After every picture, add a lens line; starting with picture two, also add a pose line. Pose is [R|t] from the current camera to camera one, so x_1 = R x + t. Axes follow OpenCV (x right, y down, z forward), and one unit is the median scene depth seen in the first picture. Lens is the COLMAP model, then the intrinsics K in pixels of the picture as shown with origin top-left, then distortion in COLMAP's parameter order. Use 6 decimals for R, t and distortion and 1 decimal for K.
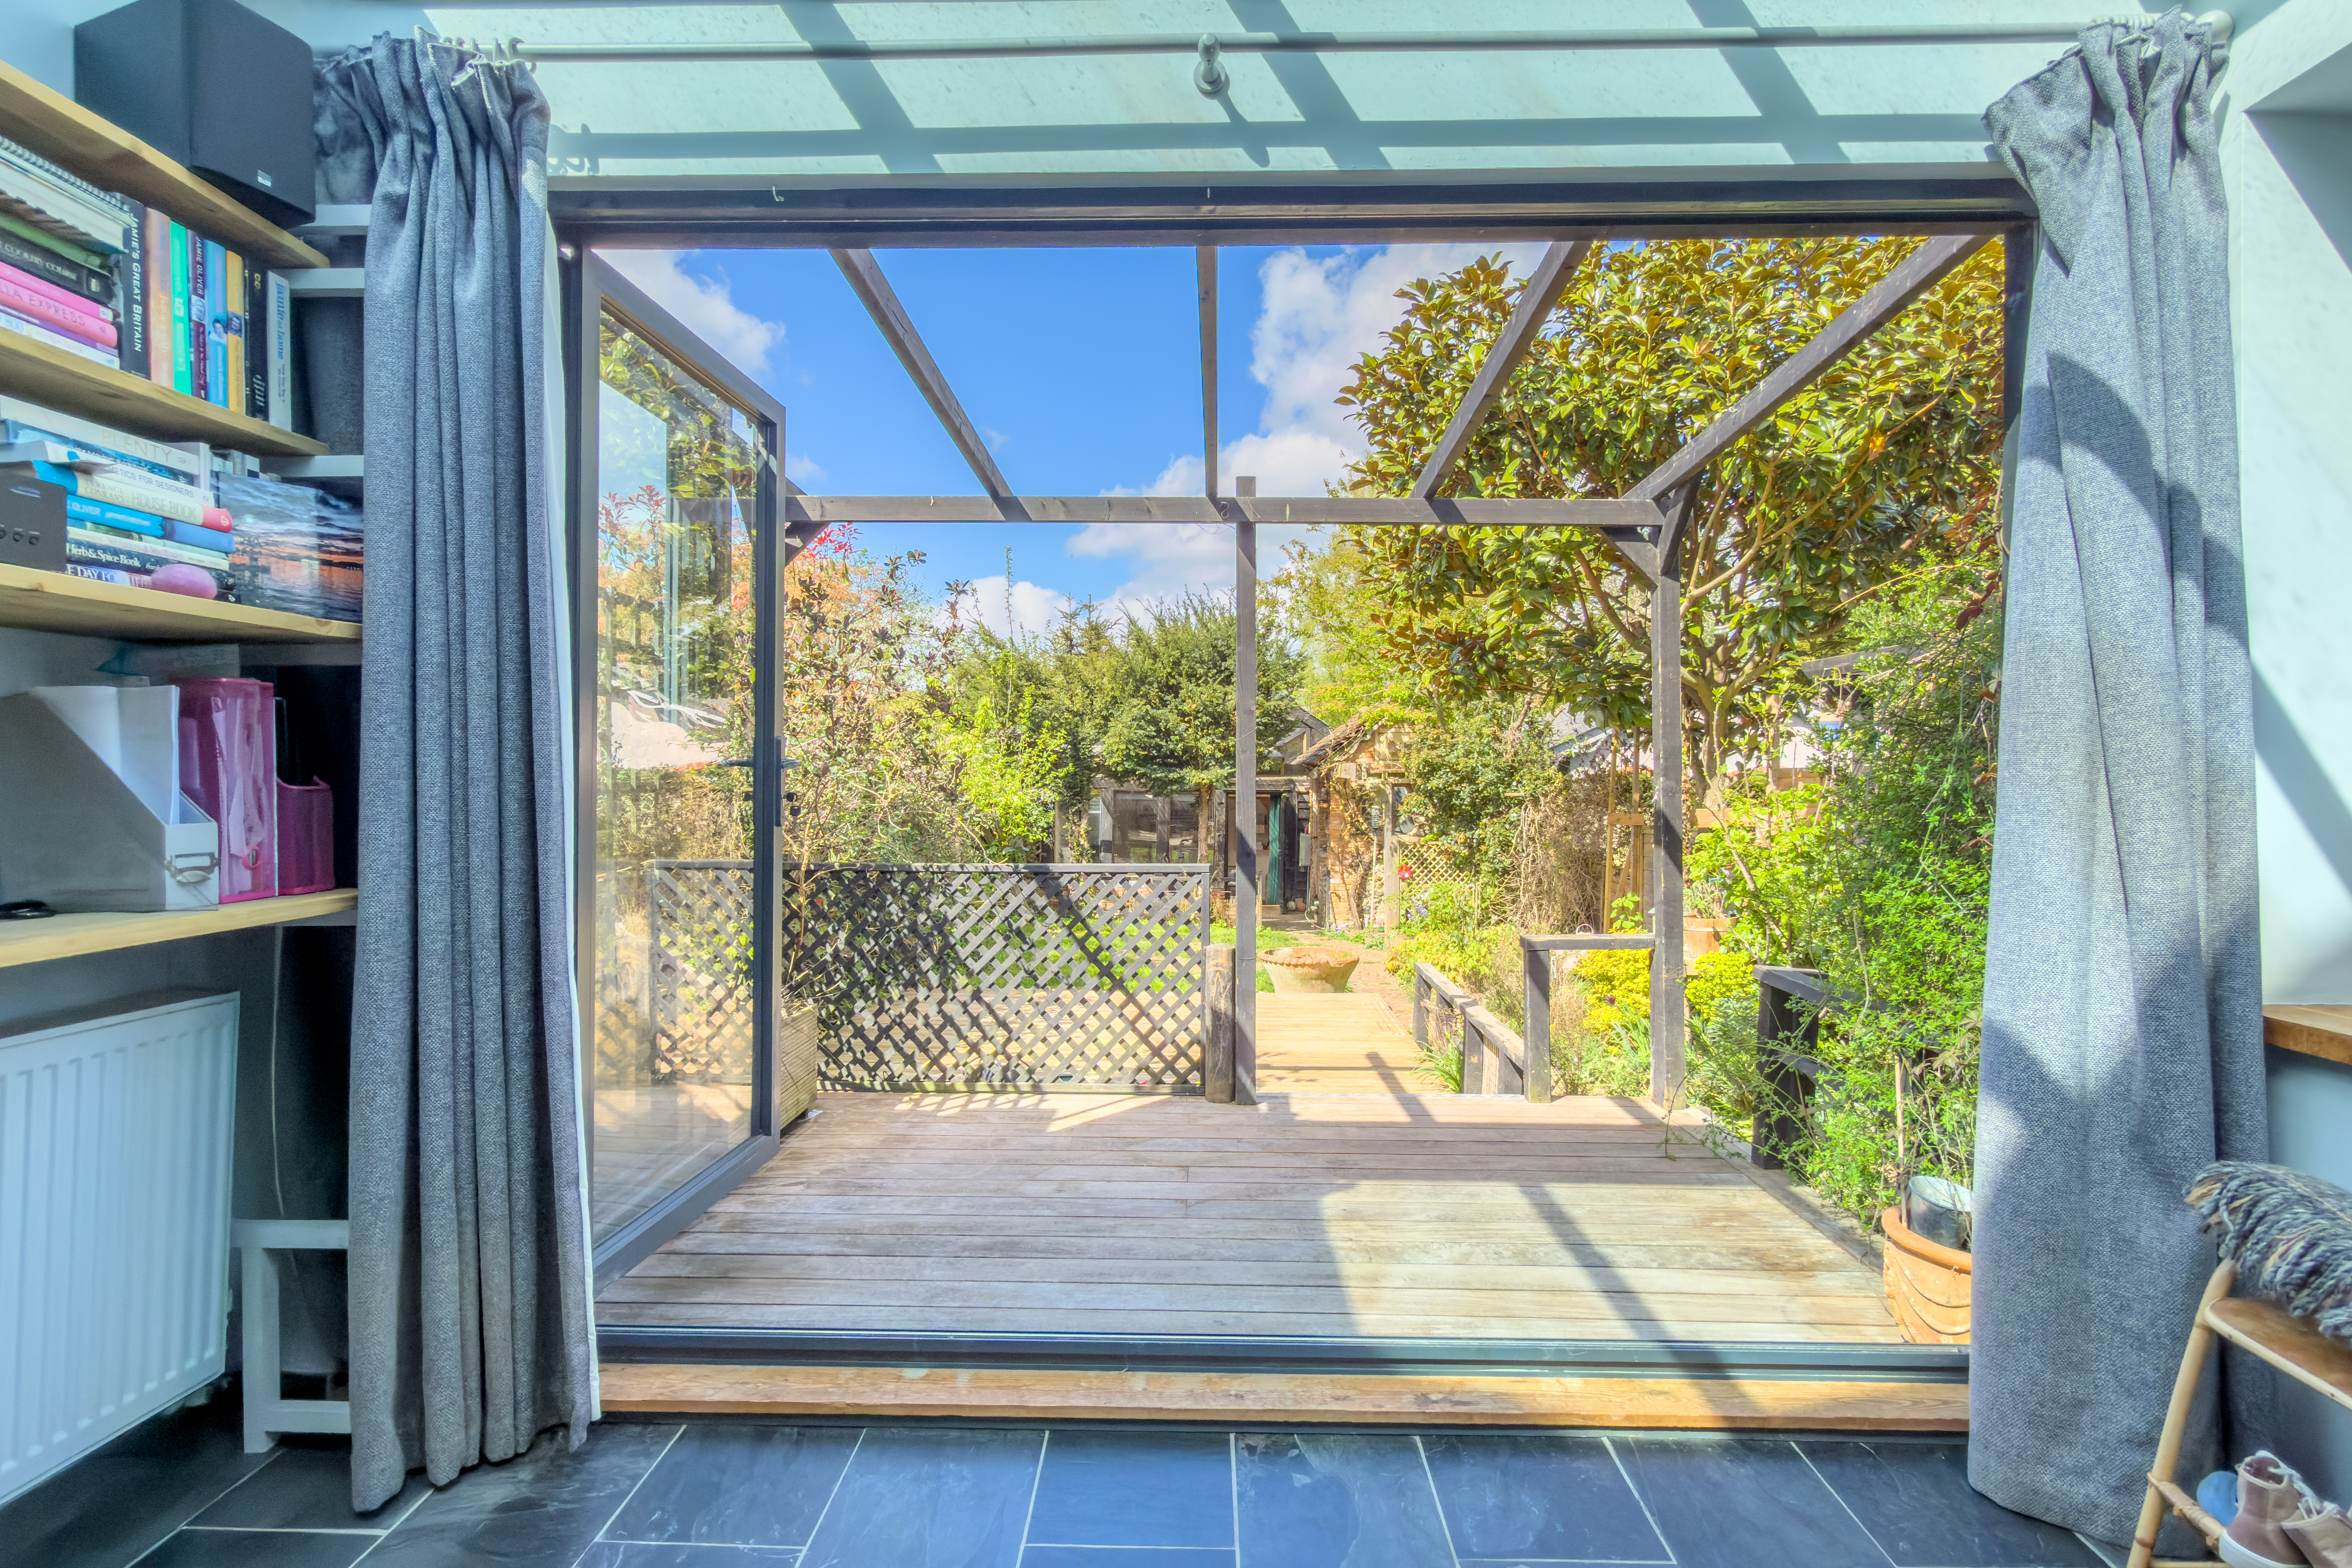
lens RADIAL K [[1160.6, 0, 1177.0], [0, 1160.6, 779.6], [0, 0, 1]] dist [0.005479, 0.000856]
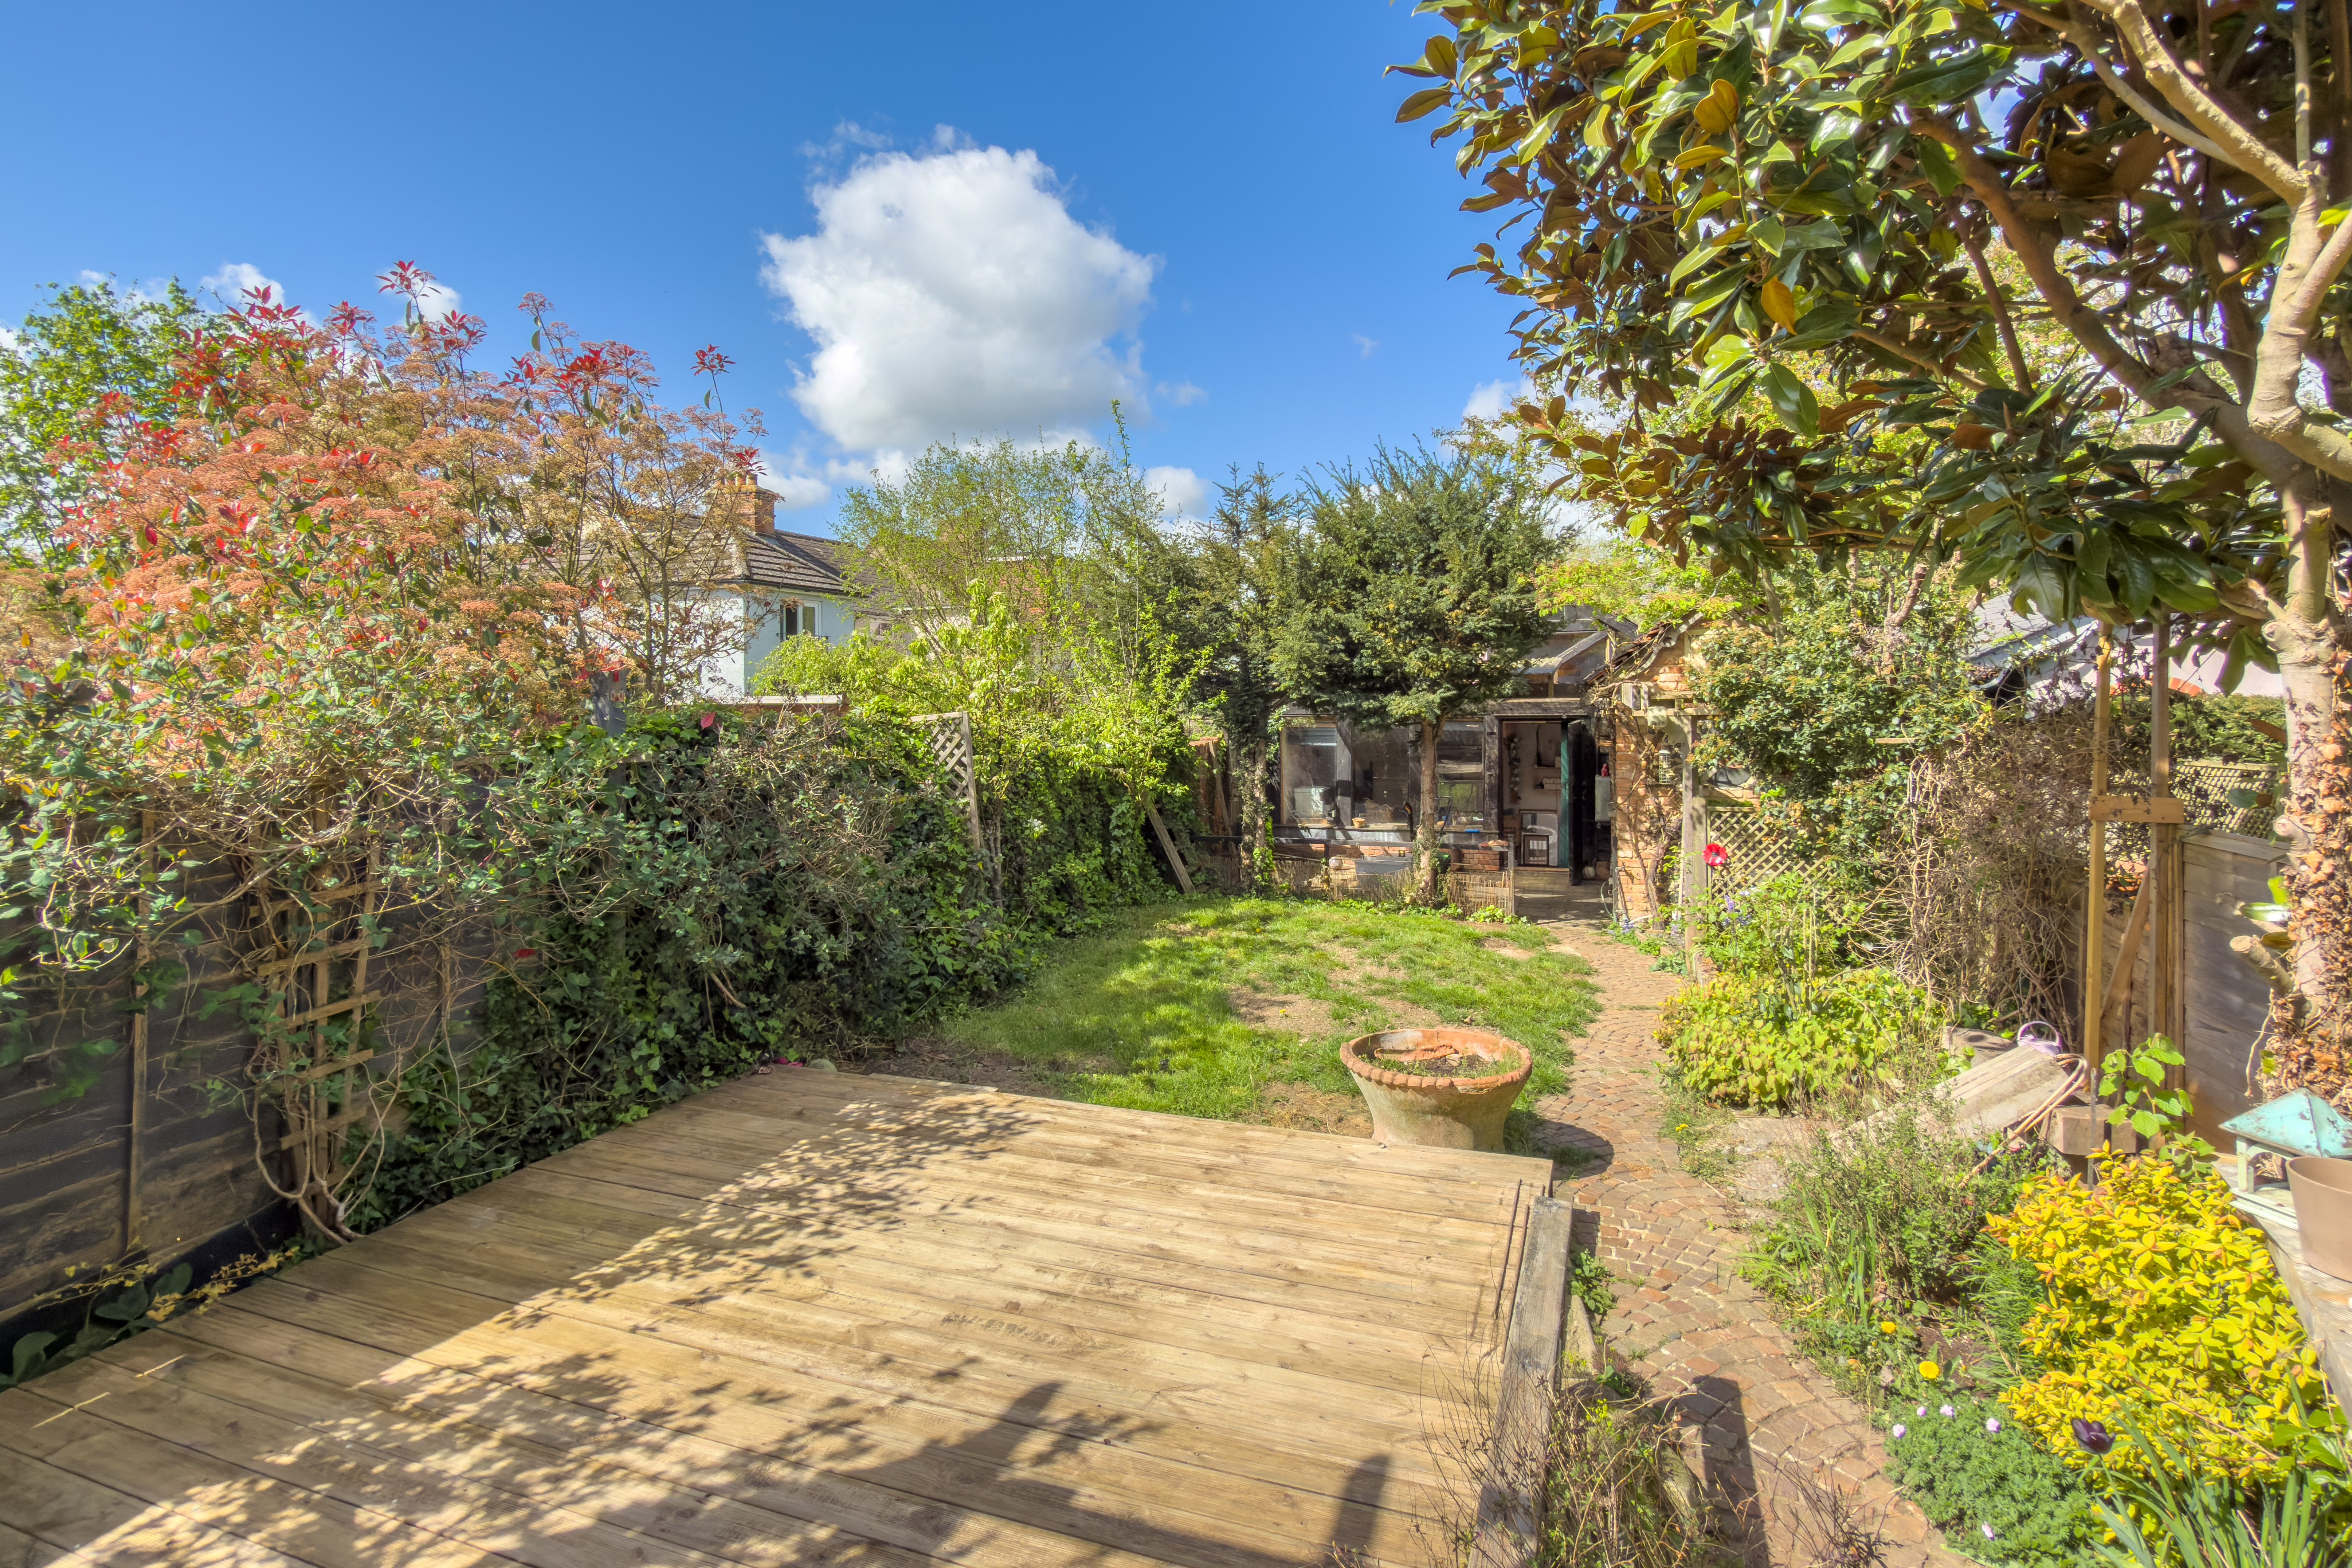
lens RADIAL K [[1160.7, 0, 1175.9], [0, 1160.7, 686.2], [0, 0, 1]] dist [0.005479, 0.000856]
pose [[0.949576, -0.015889, -0.313135, 0.114997], [0.014629, 0.999873, -0.006372, -0.012908], [0.313197, 0.001469, 0.949687, 0.297935]]
